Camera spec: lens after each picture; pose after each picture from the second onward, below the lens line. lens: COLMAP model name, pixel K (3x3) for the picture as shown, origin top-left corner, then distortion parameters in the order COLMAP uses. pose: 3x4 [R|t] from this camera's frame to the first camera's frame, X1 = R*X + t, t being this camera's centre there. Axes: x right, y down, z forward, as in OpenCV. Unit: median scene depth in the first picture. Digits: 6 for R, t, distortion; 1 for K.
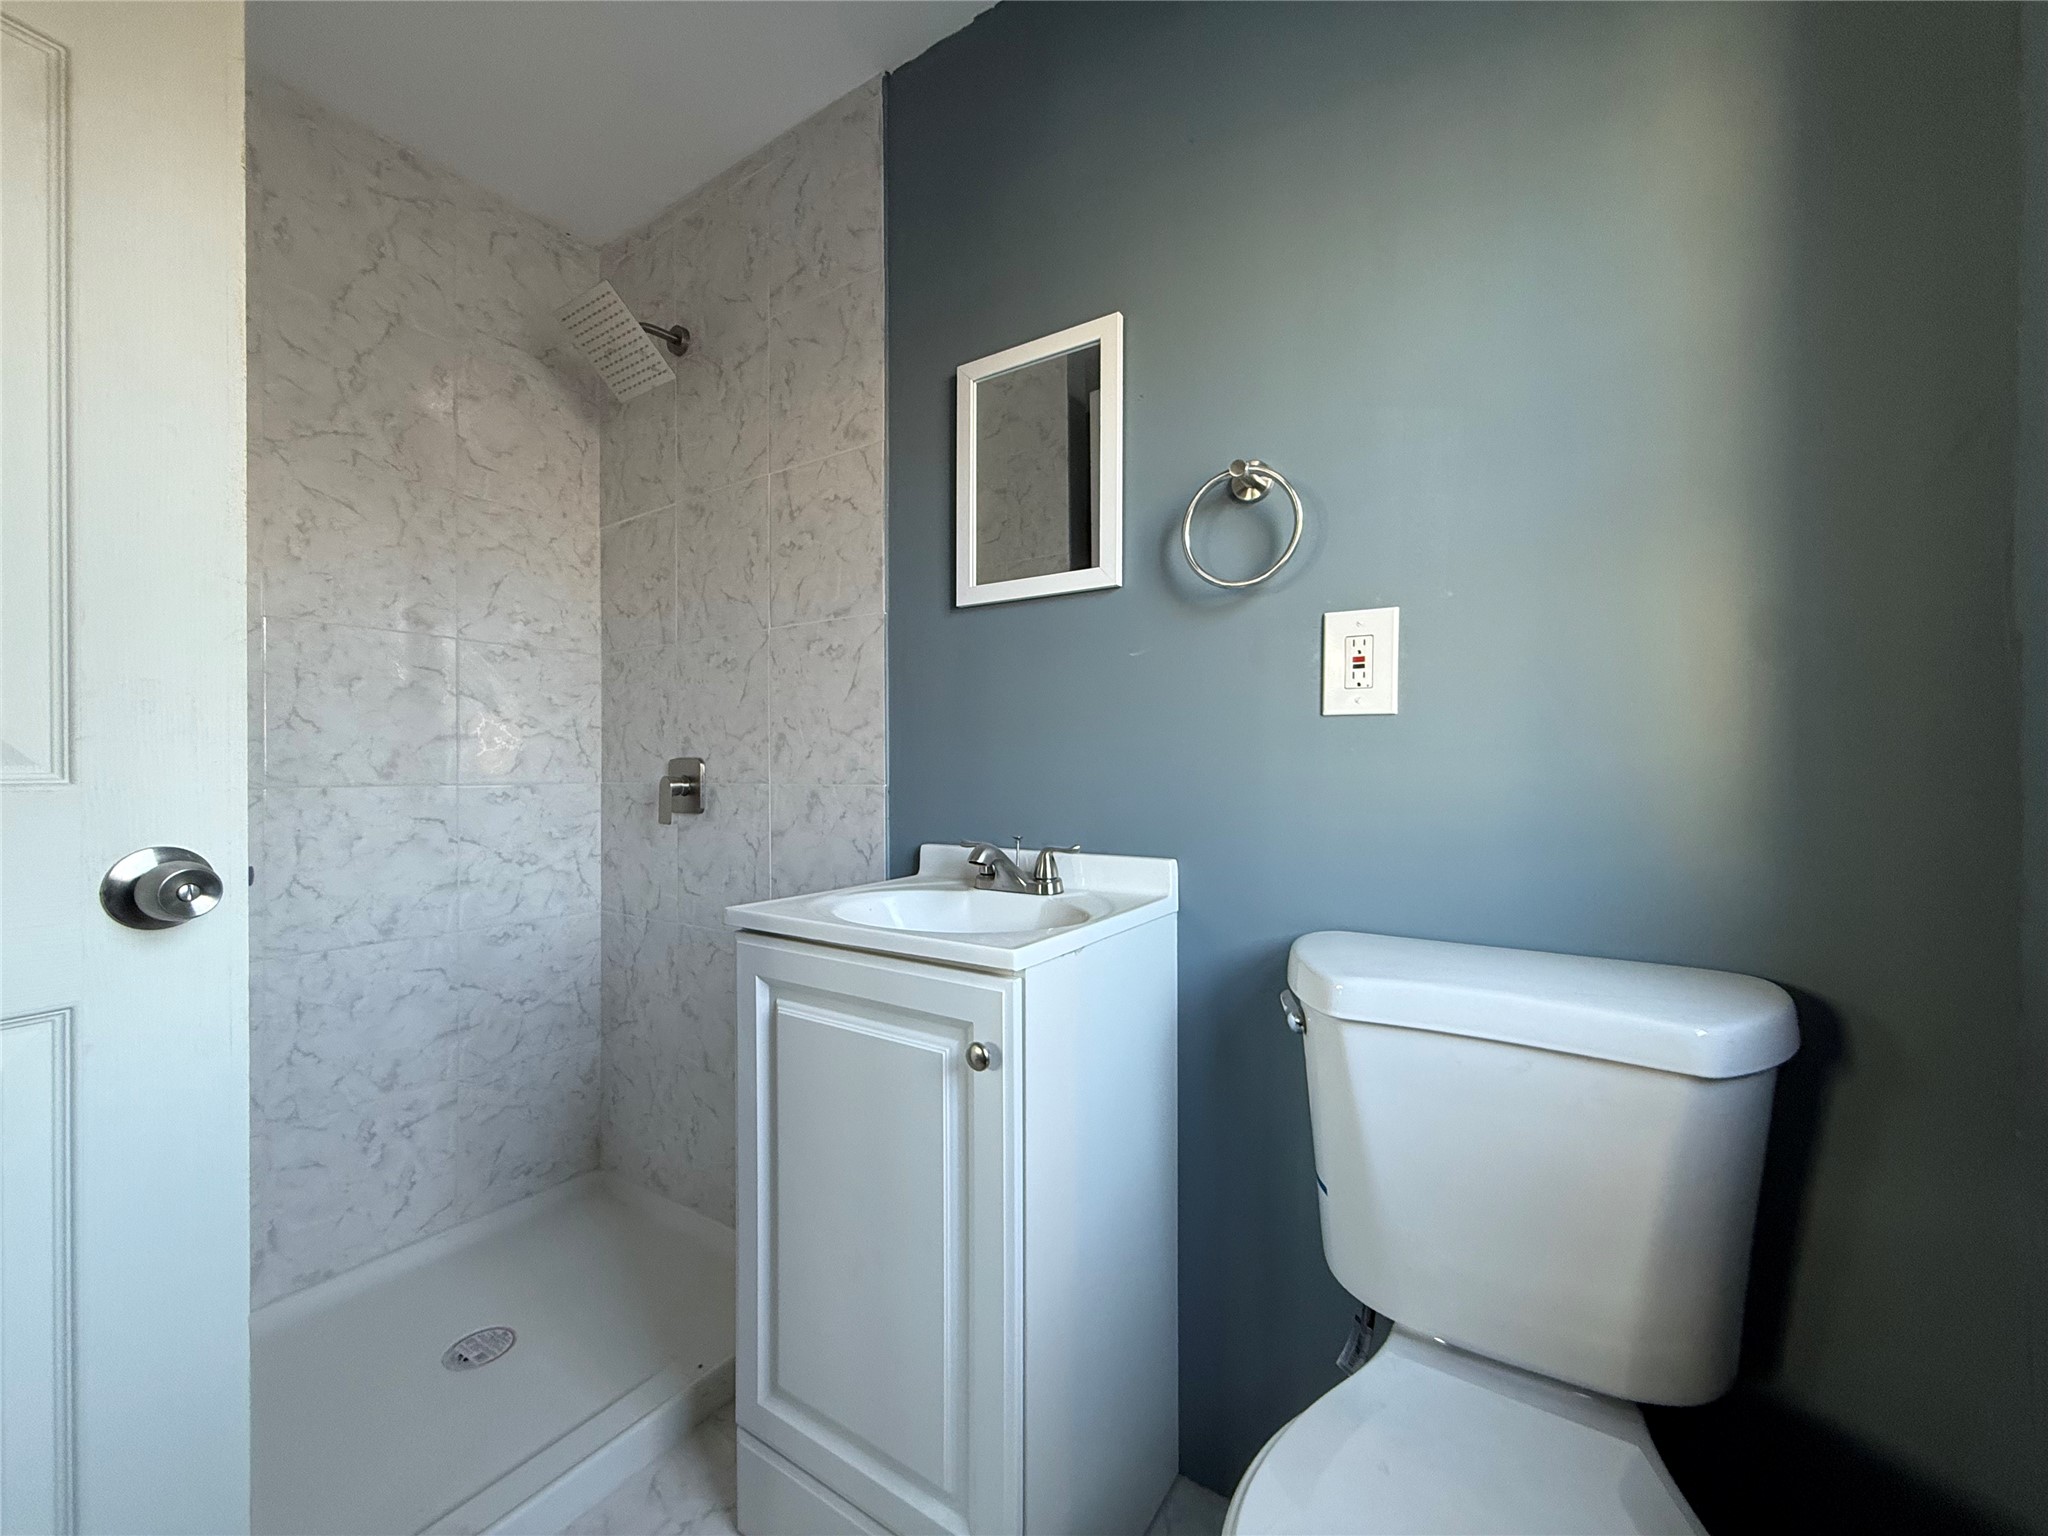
lens RADIAL K [[811.1, 0, 1023.3], [0, 811.1, 768.0], [0, 0, 1]] dist [-0.003327, -0.000012]
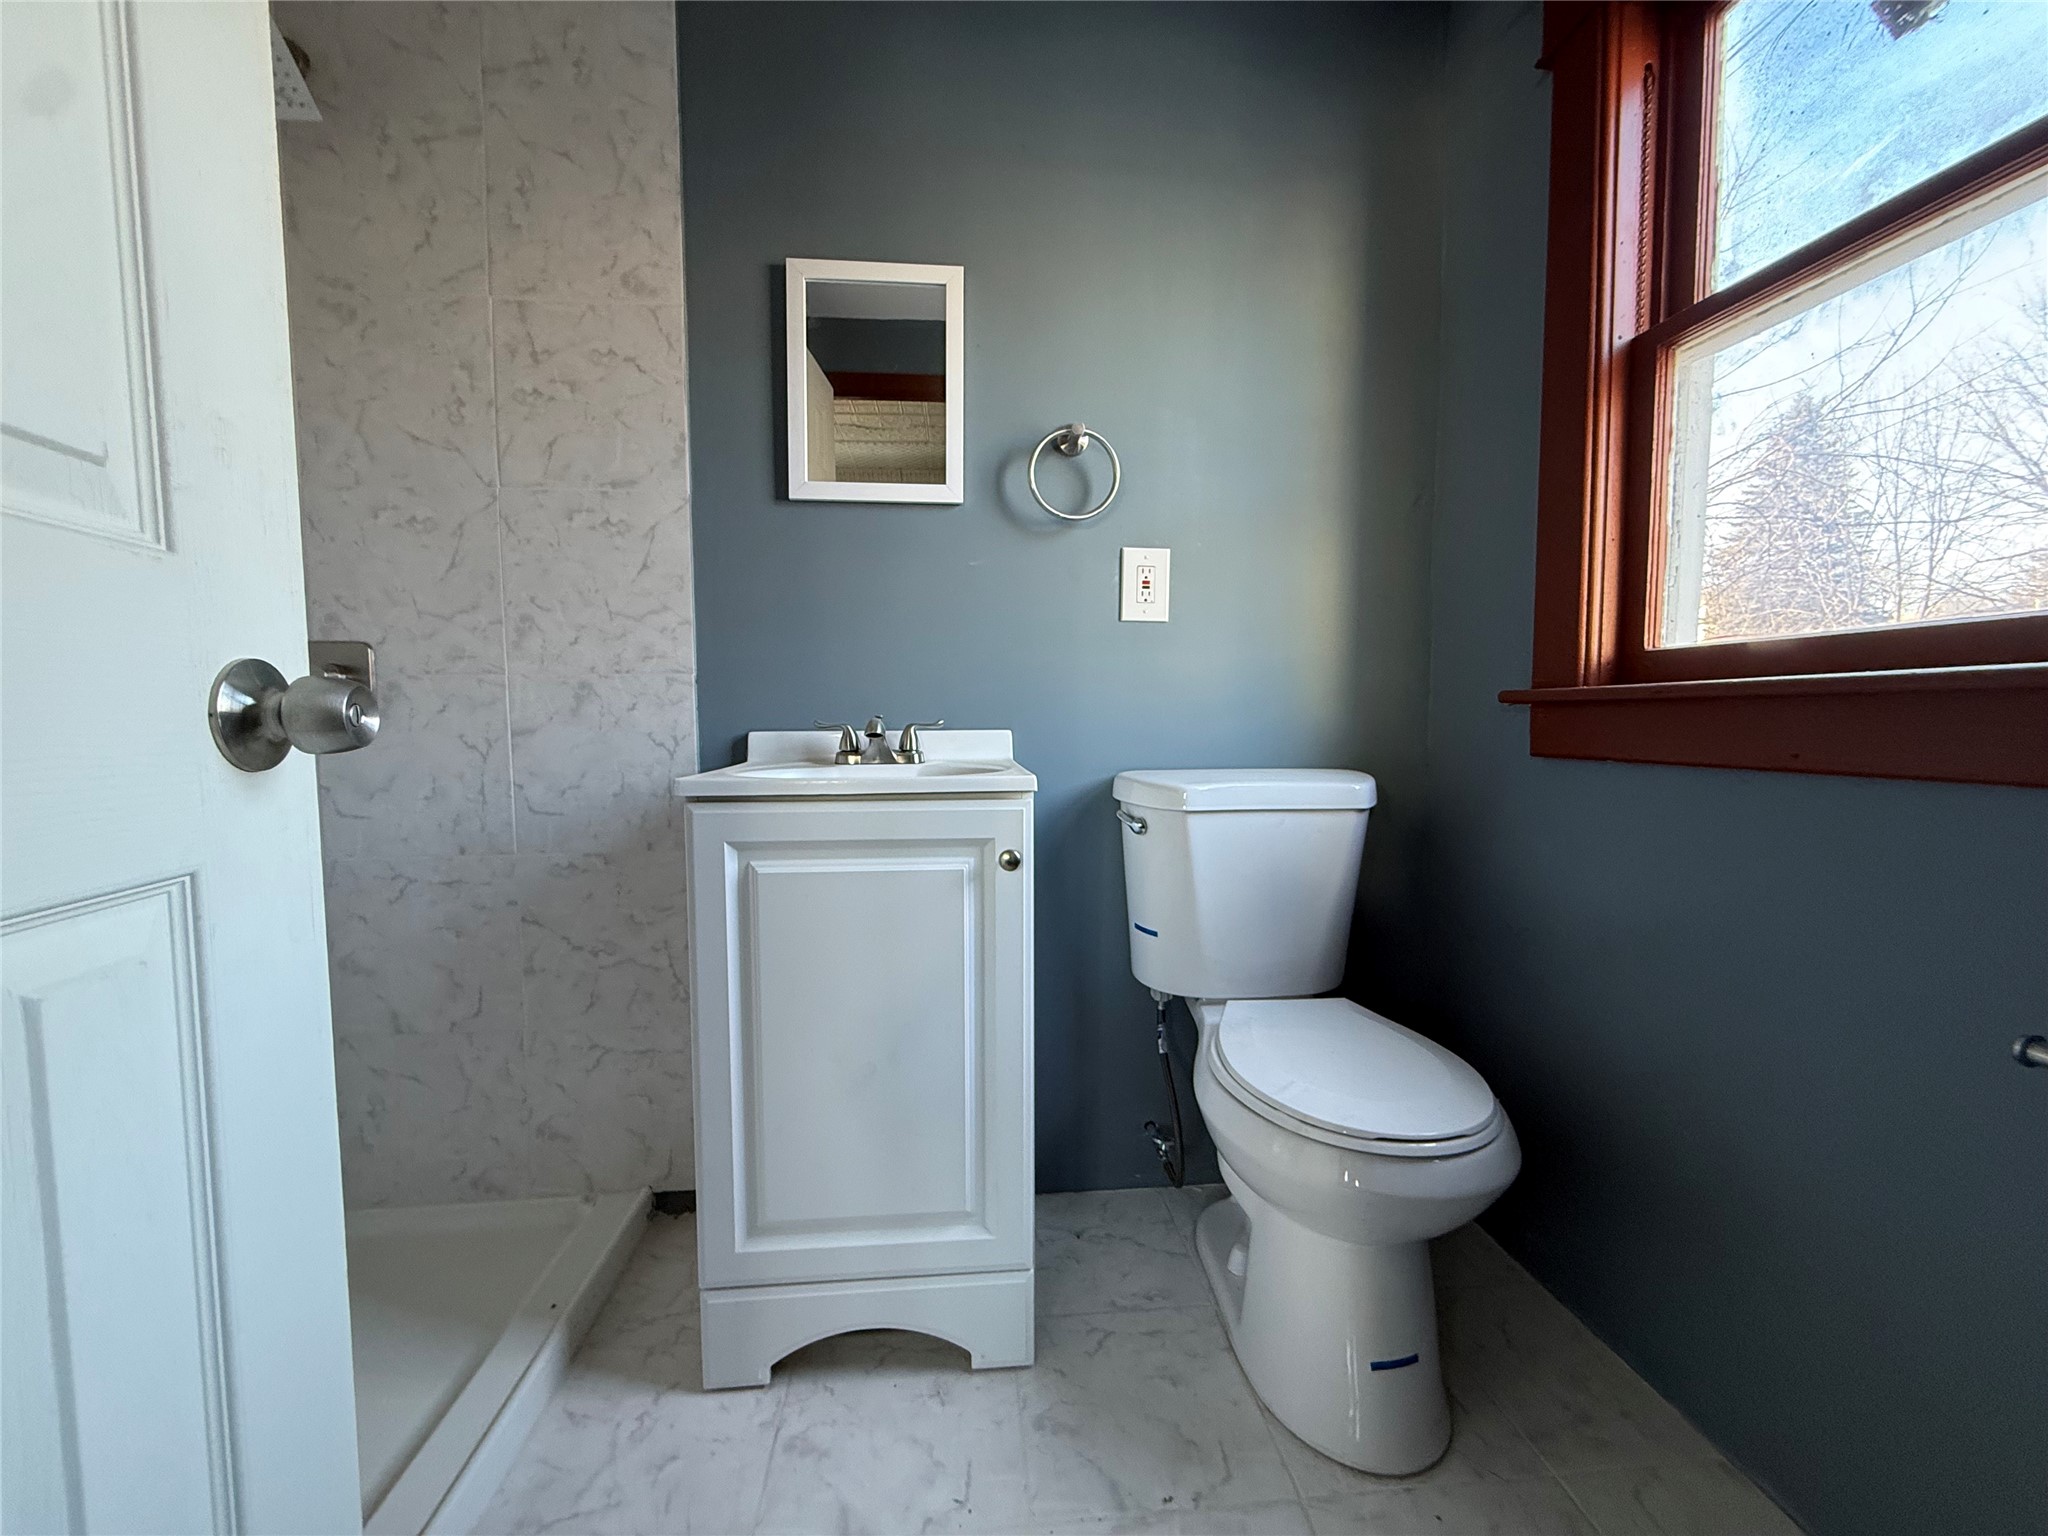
lens RADIAL K [[811.1, 0, 1017.1], [0, 811.1, 769.6], [0, 0, 1]] dist [-0.003327, -0.000012]
pose [[0.780866, -0.042460, 0.623254, -0.473104], [0.002675, 0.997906, 0.064632, 0.072912], [-0.624693, -0.048801, 0.779344, -0.001631]]
